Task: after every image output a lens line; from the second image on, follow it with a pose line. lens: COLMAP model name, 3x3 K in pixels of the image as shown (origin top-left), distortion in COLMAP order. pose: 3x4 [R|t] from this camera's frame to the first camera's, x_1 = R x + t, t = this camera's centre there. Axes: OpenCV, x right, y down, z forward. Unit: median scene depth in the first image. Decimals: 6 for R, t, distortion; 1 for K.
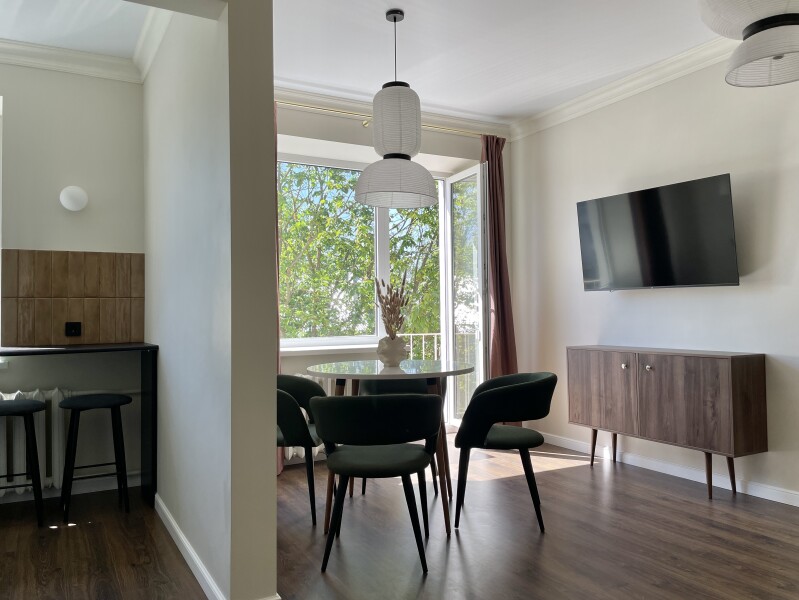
lens RADIAL K [[599.9, 0, 366.4], [0, 599.9, 288.9], [0, 0, 1]] dist [0.100577, -0.113895]
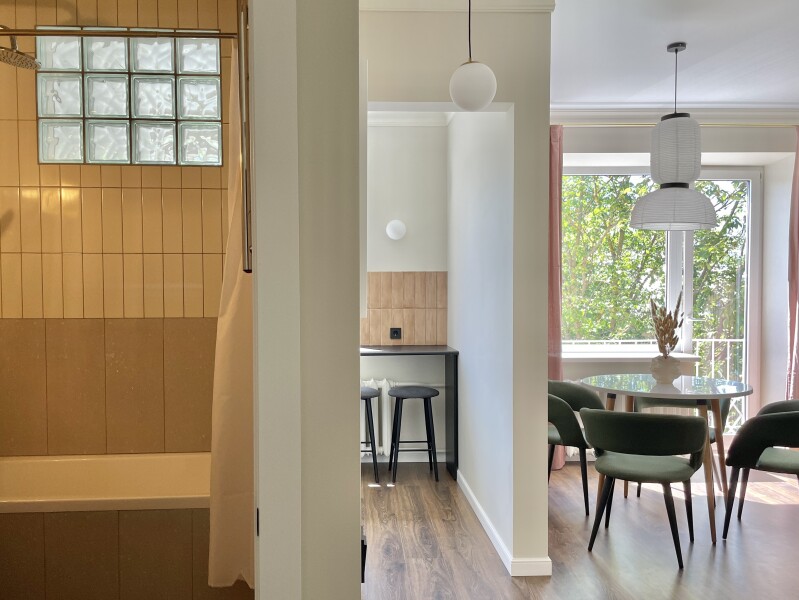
lens RADIAL K [[614.6, 0, 399.5], [0, 614.6, 300.0], [0, 0, 1]] dist [0.048545, 0.000353]
pose [[0.912300, 0.012288, -0.409339, 0.058897], [0.003427, 0.999286, 0.037637, -0.060253], [0.409509, -0.035739, 0.911606, -0.189379]]
